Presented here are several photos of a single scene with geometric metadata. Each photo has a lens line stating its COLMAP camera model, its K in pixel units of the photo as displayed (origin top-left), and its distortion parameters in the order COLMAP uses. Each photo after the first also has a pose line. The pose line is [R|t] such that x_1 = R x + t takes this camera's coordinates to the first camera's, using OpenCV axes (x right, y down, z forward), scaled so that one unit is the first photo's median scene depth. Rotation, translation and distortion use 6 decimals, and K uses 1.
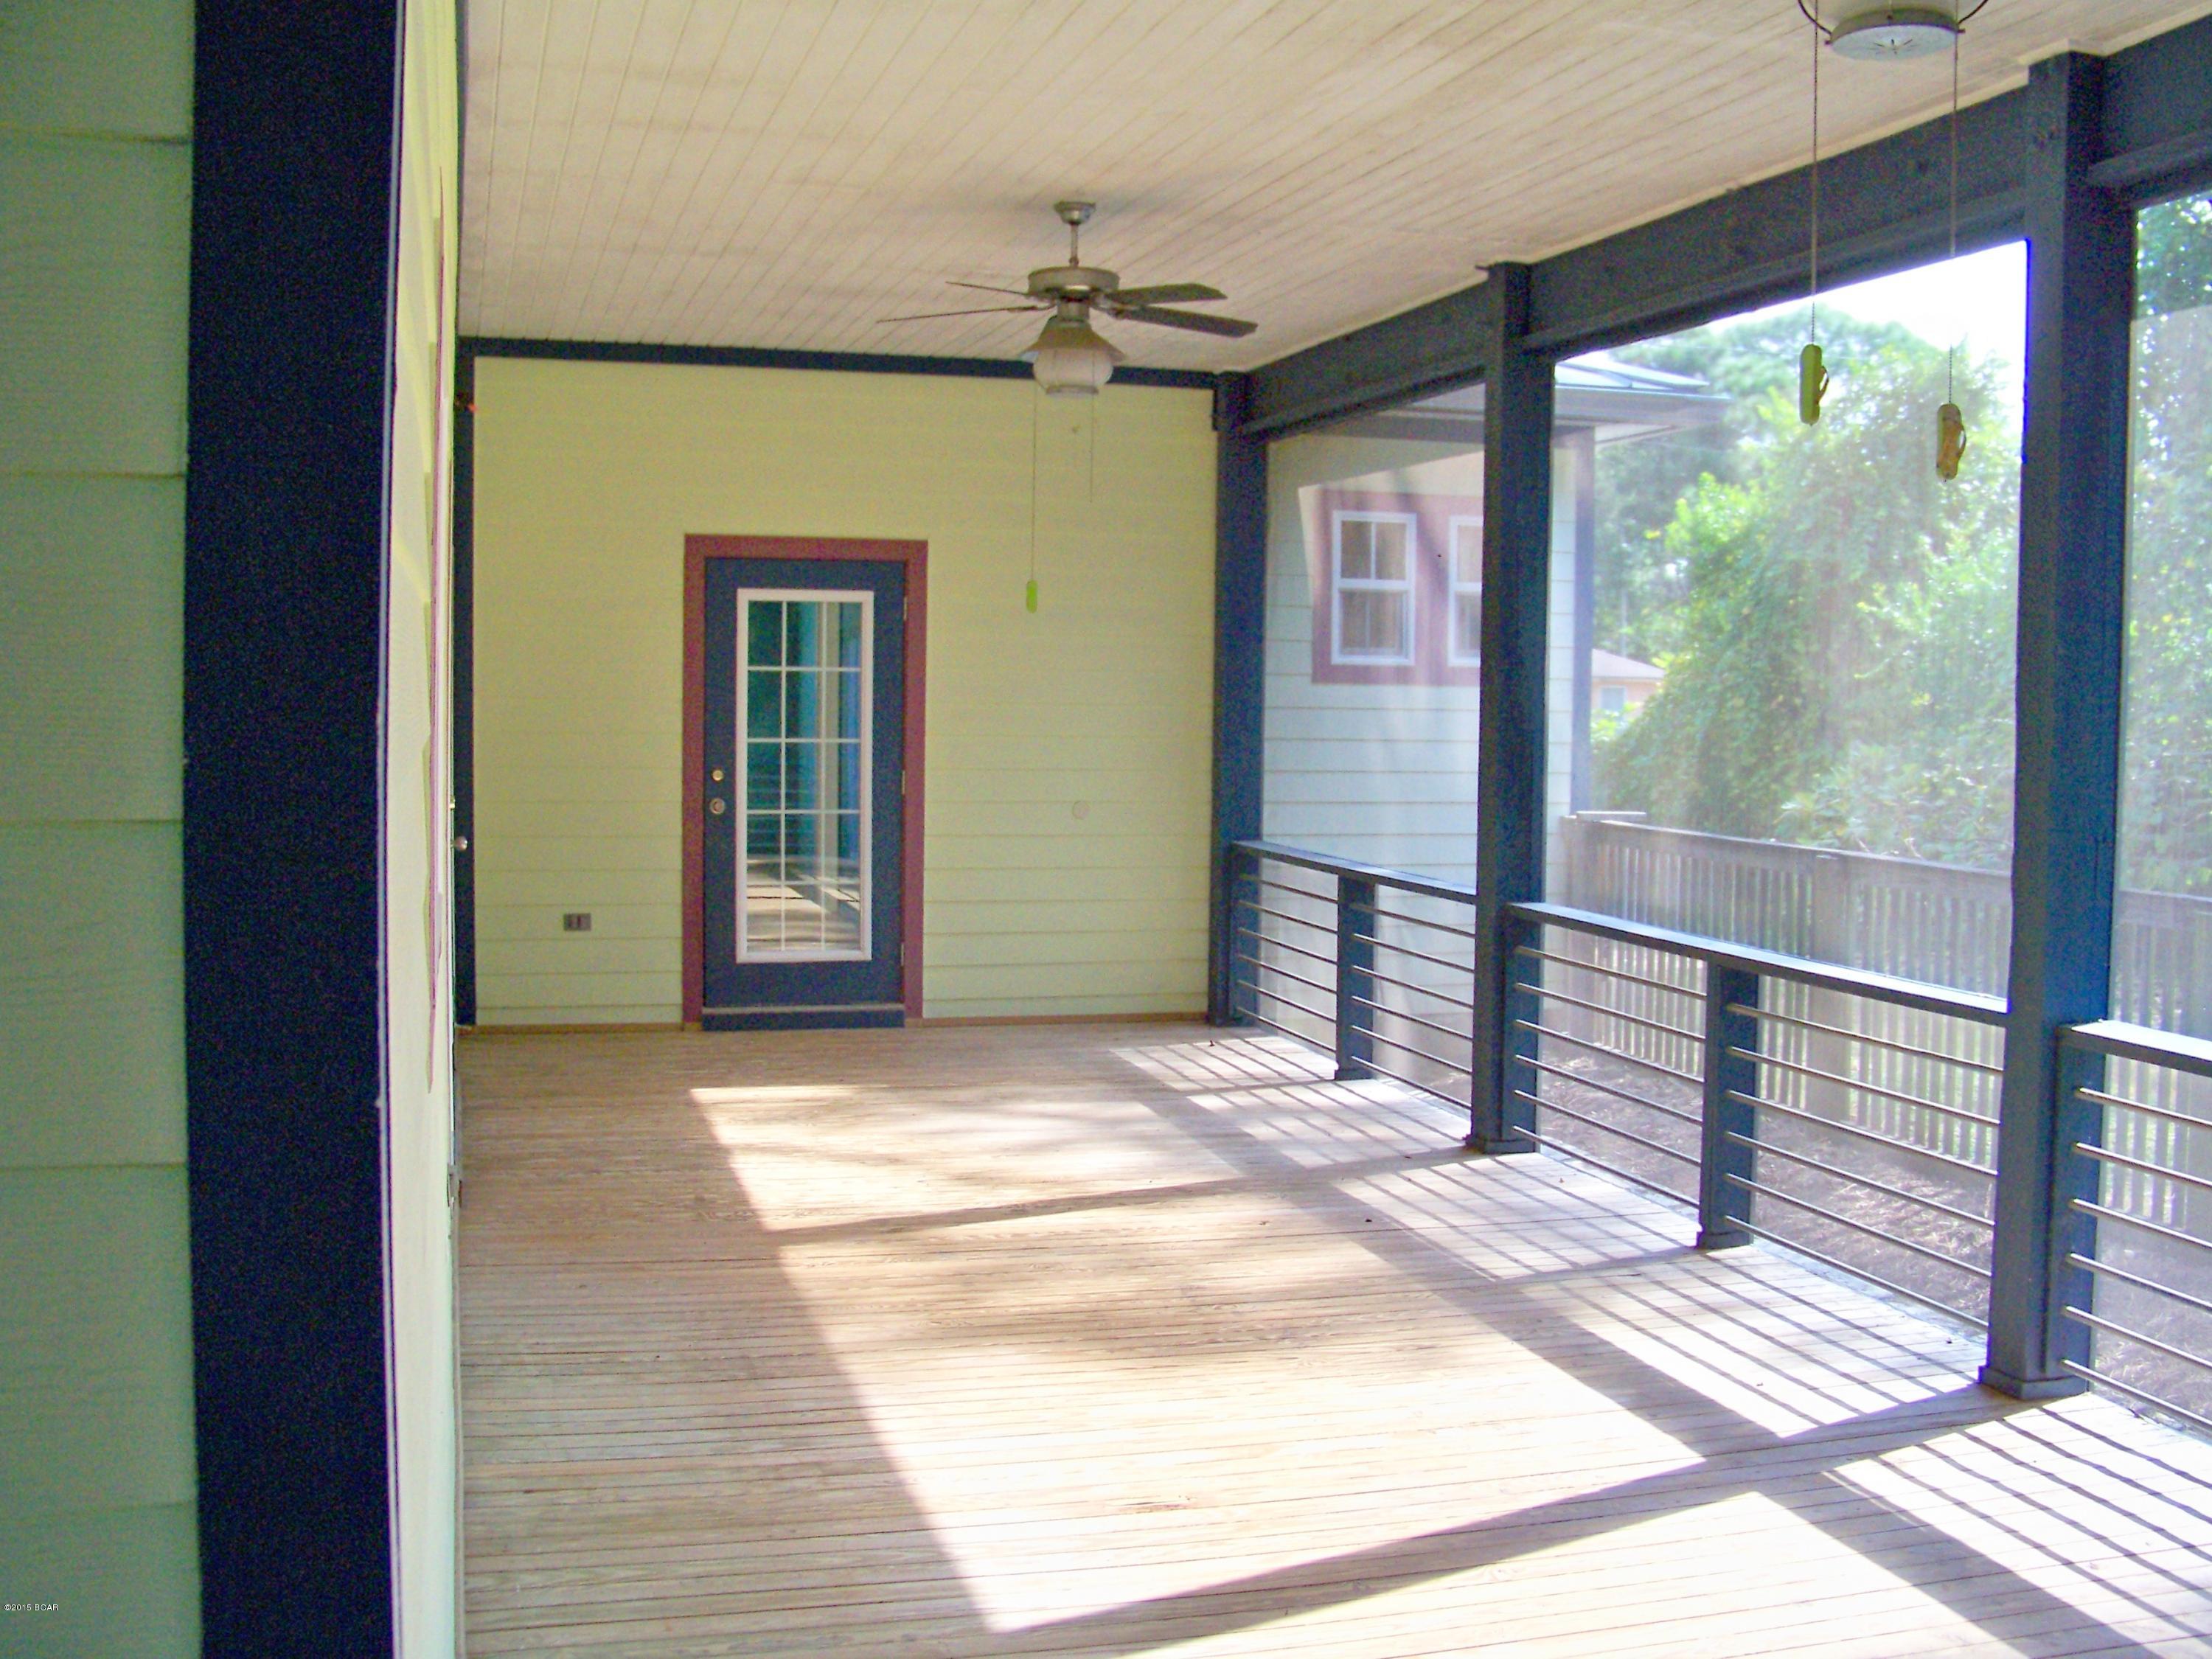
lens RADIAL K [[2212.5, 0, 1204.4], [0, 2212.5, 829.8], [0, 0, 1]] dist [-0.236870, 0.254351]
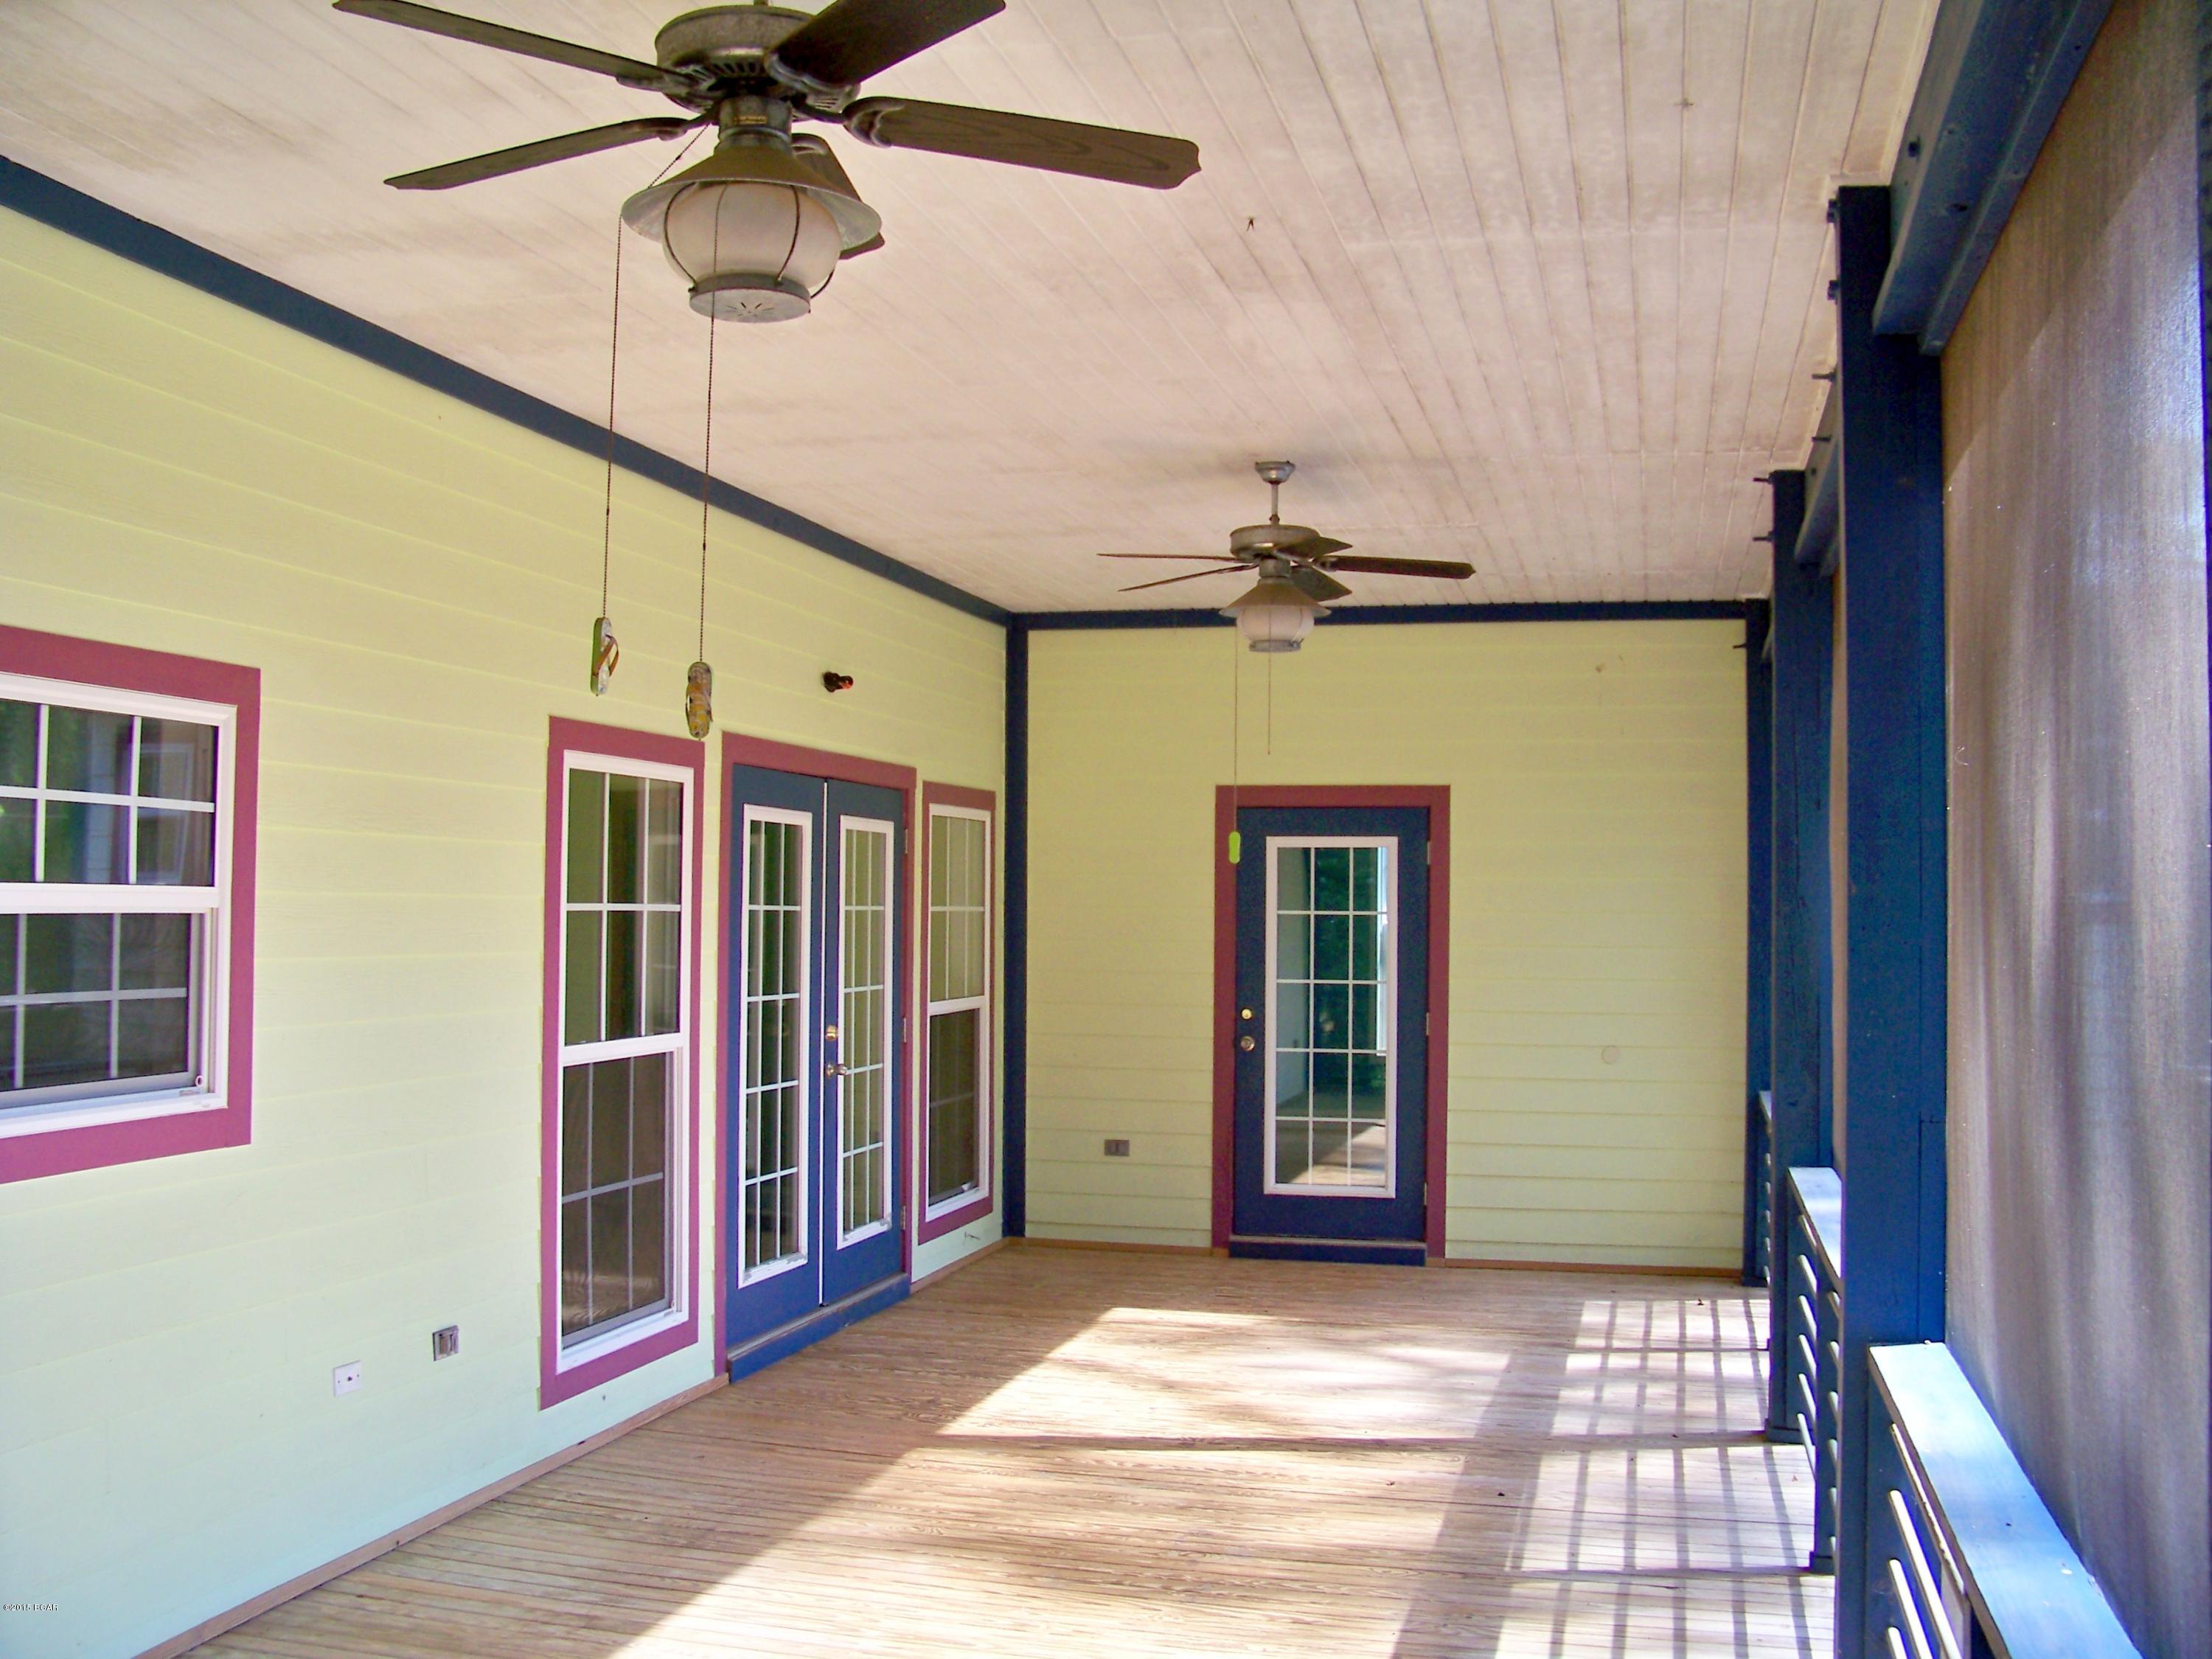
lens RADIAL K [[2212.5, 0, 1204.4], [0, 2212.5, 829.8], [0, 0, 1]] dist [-0.236870, 0.254351]
pose [[0.861501, -0.026020, -0.507089, 0.298271], [-0.027873, 0.994757, -0.098398, -0.007865], [0.506991, 0.098904, 0.856258, 0.072361]]
